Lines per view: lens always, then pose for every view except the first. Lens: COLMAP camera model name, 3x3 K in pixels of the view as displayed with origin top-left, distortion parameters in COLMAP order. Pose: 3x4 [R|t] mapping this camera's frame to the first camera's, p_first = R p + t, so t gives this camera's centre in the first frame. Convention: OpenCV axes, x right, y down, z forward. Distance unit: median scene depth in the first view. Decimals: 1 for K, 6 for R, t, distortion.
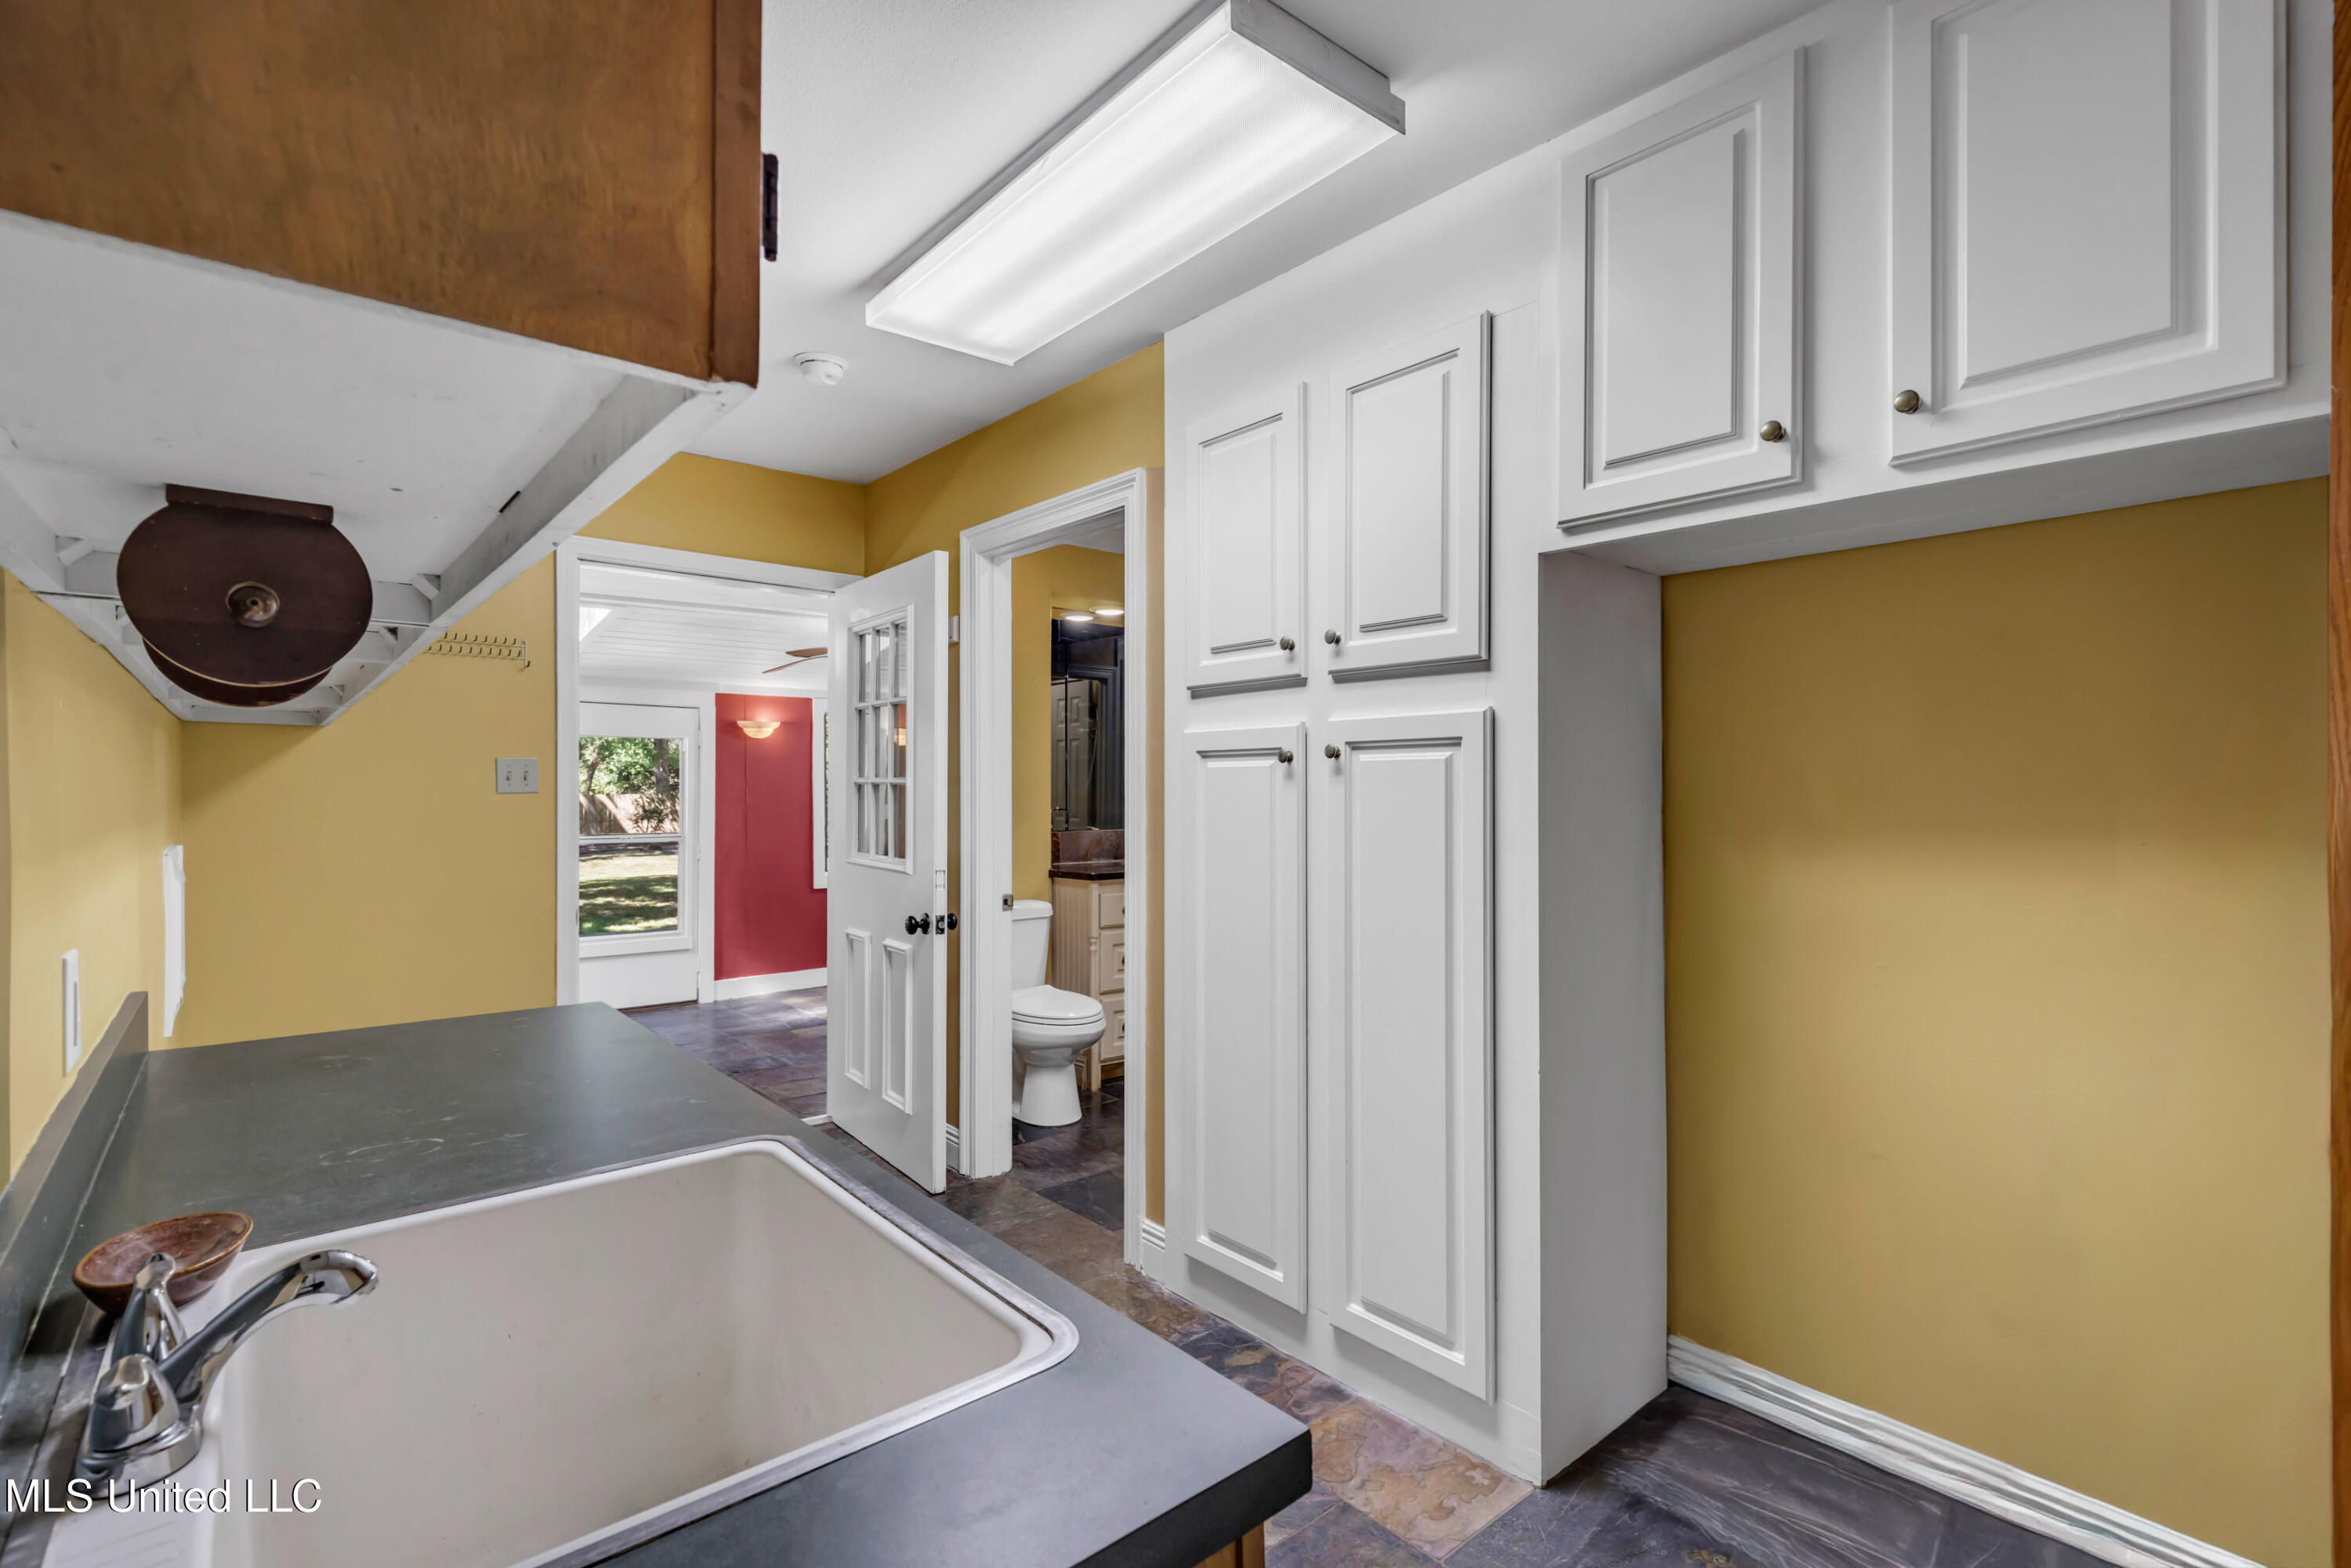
lens RADIAL K [[1062.6, 0, 1178.7], [0, 1062.6, 776.4], [0, 0, 1]] dist [0.011466, -0.000146]
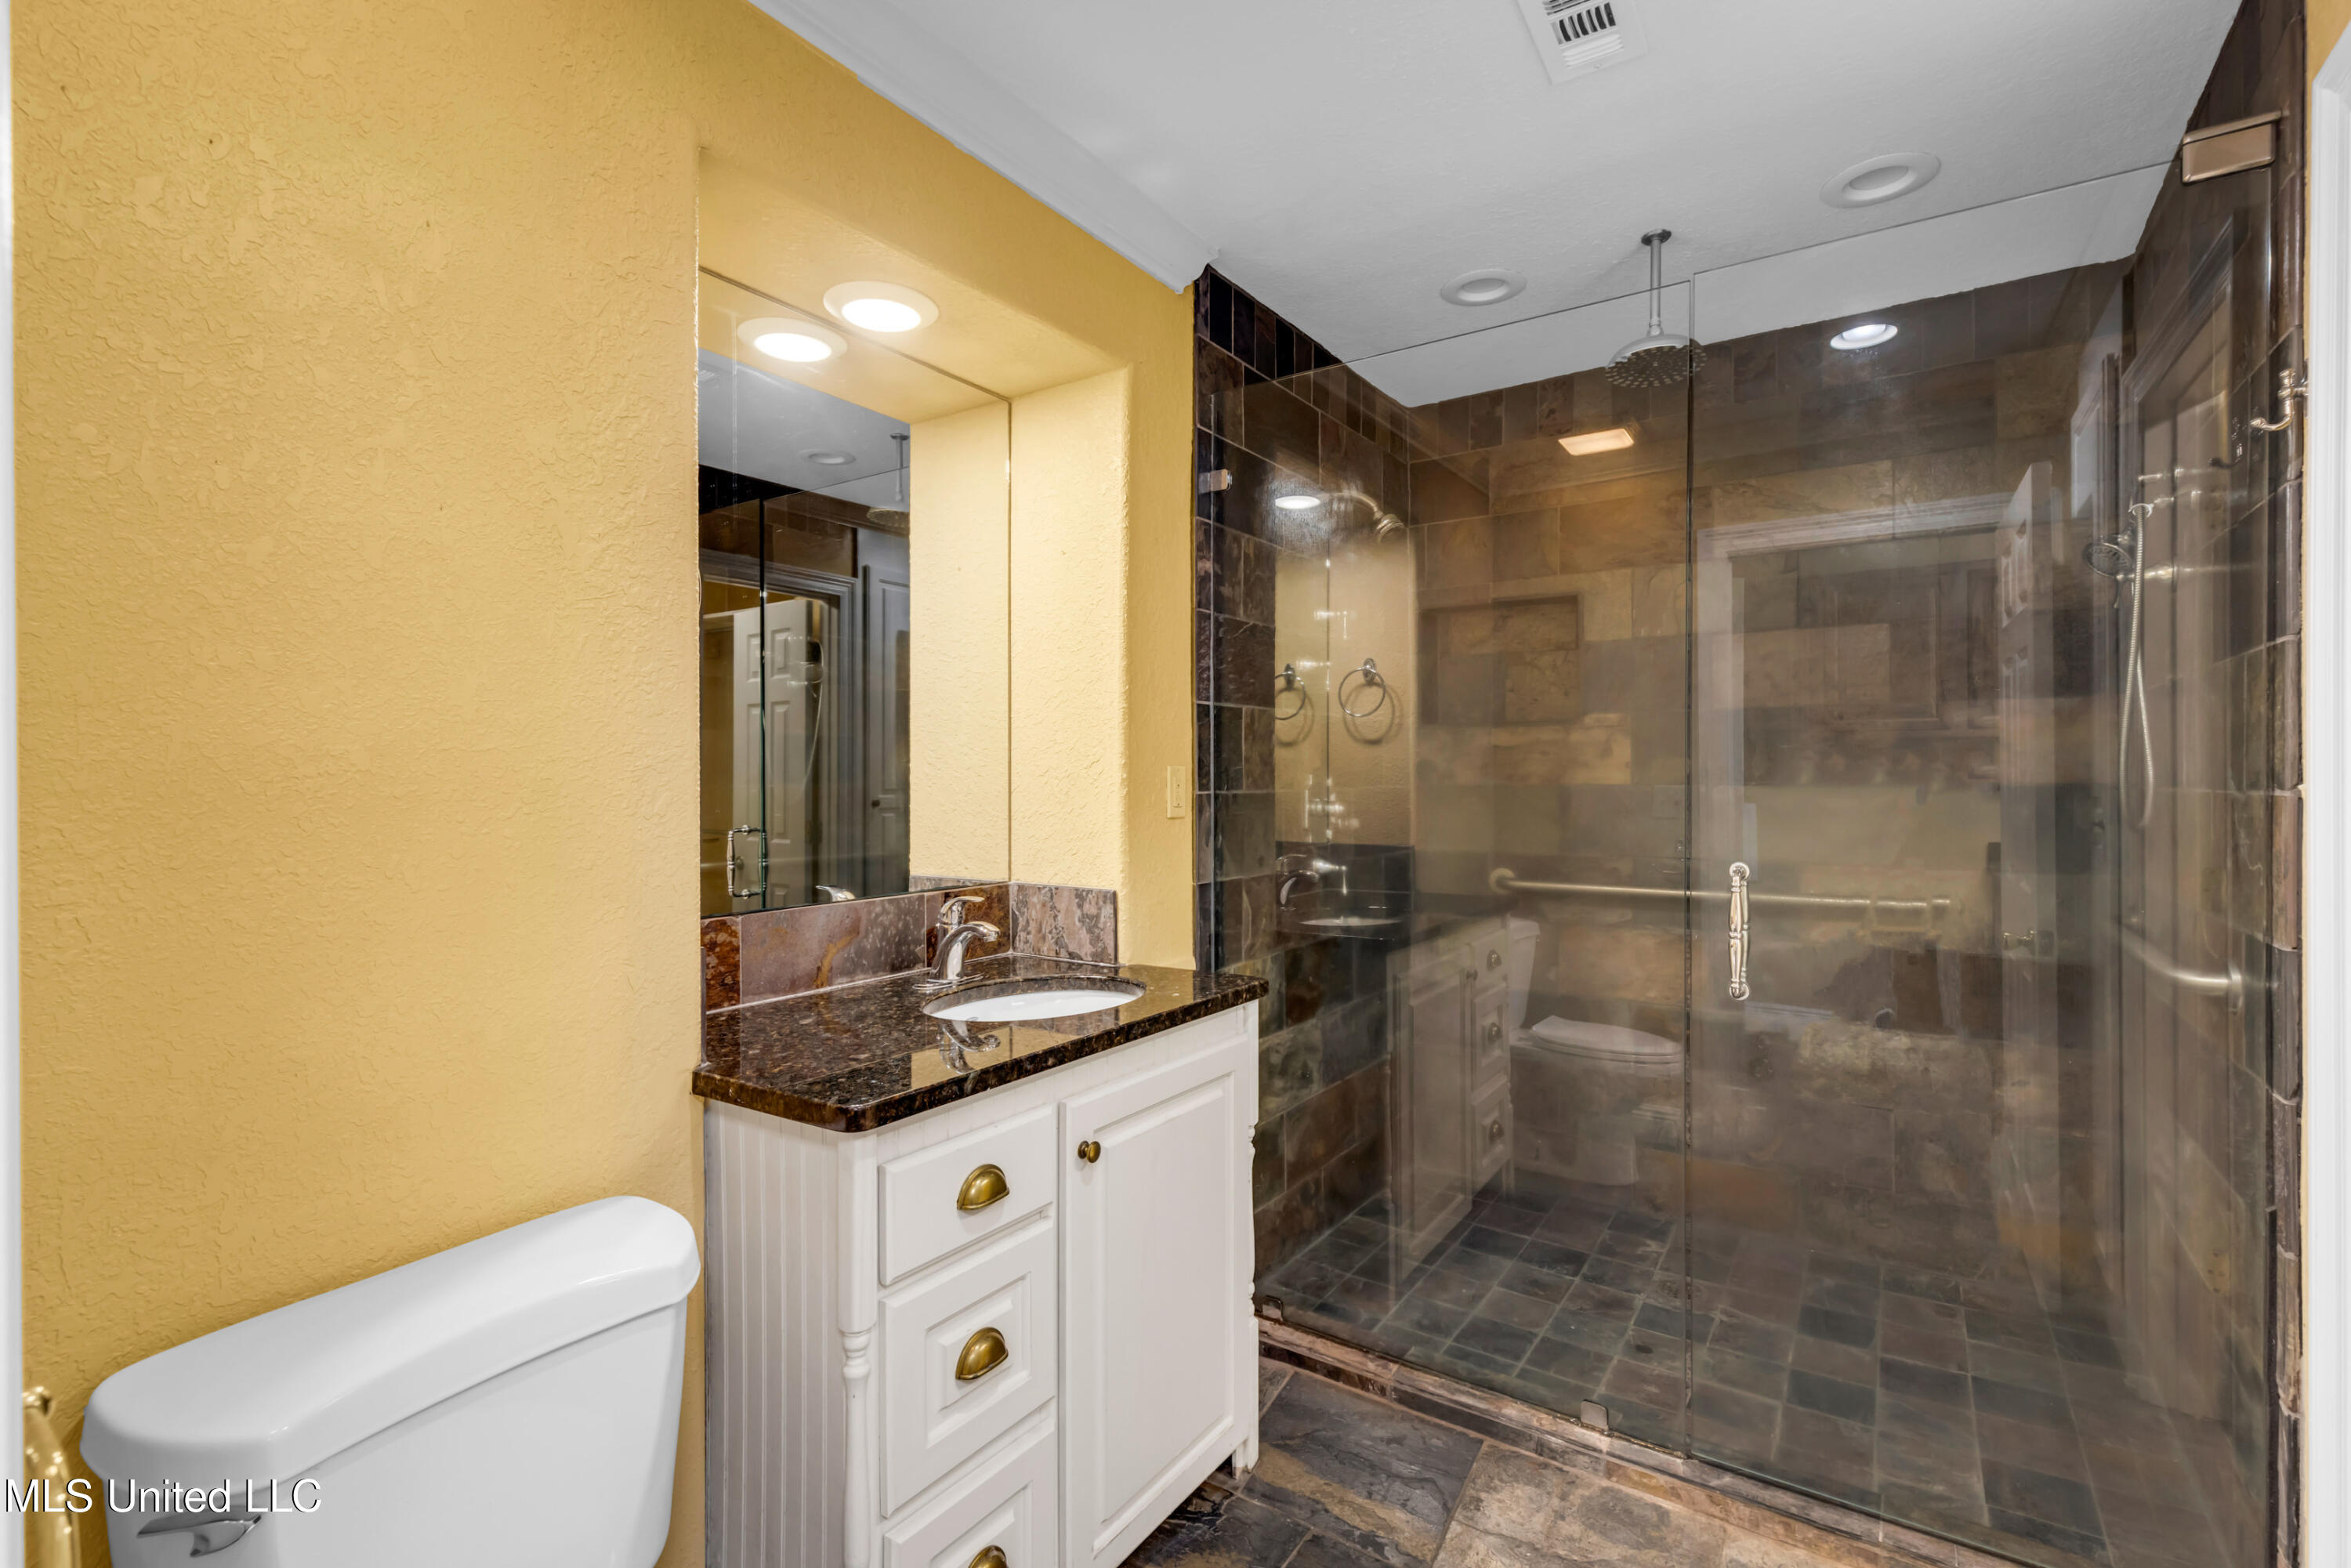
lens RADIAL K [[1062.6, 0, 1178.7], [0, 1062.6, 776.4], [0, 0, 1]] dist [0.011466, -0.000146]
pose [[0.965411, -0.001476, 0.260728, -0.060820], [0.000748, 0.999996, 0.002890, 0.004814], [-0.260731, -0.002595, 0.965408, 0.597739]]
